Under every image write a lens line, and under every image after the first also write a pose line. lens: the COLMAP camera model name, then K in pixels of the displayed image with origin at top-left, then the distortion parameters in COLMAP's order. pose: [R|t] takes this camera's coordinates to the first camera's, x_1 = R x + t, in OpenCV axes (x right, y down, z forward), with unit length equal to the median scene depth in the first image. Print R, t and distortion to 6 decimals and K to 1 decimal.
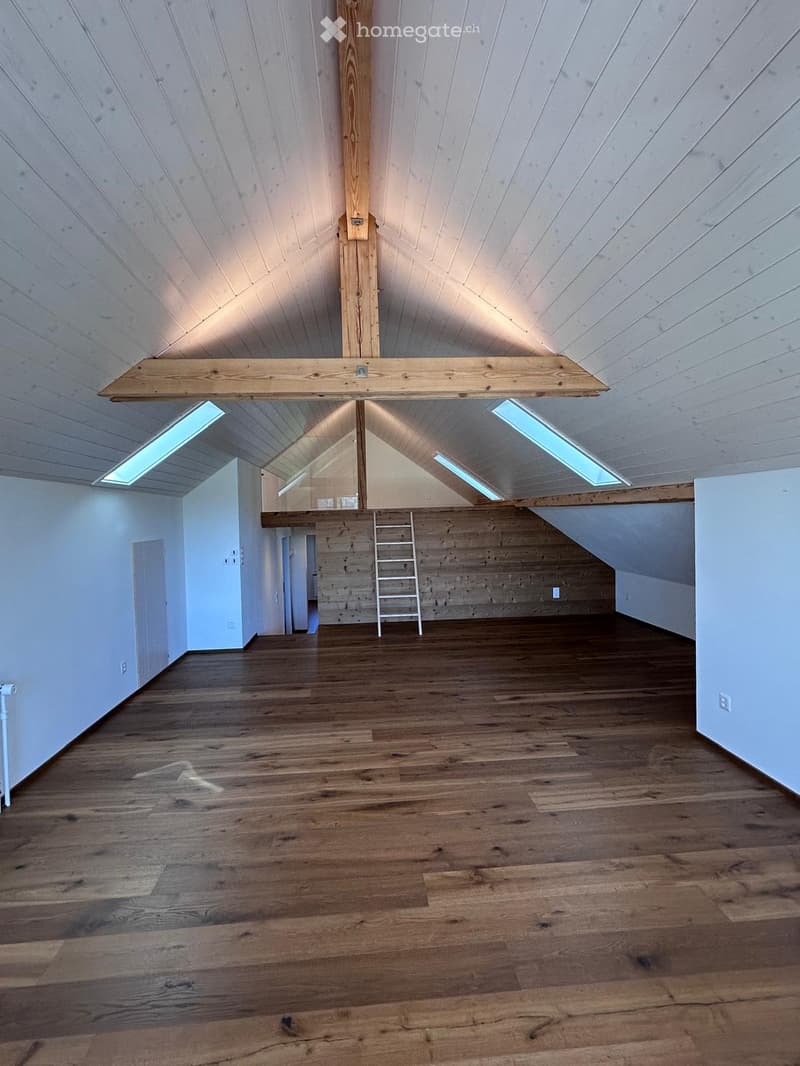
lens RADIAL K [[567.8, 0, 400.0], [0, 567.8, 533.0], [0, 0, 1]] dist [0.001512, -0.000092]
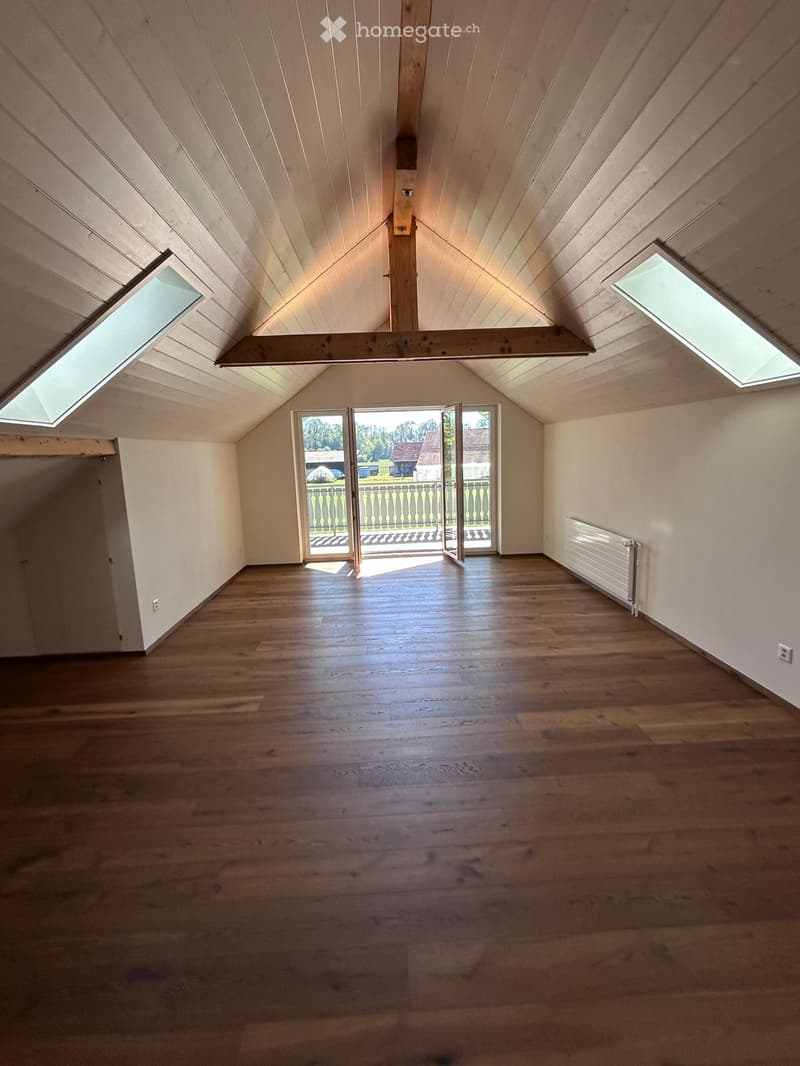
lens RADIAL K [[567.8, 0, 400.0], [0, 567.8, 533.0], [0, 0, 1]] dist [0.001512, -0.000092]
pose [[-0.997250, 0.054381, 0.050350, -0.070302], [0.062064, 0.984110, 0.166362, -0.049020], [-0.040503, 0.169030, -0.984778, 1.712679]]
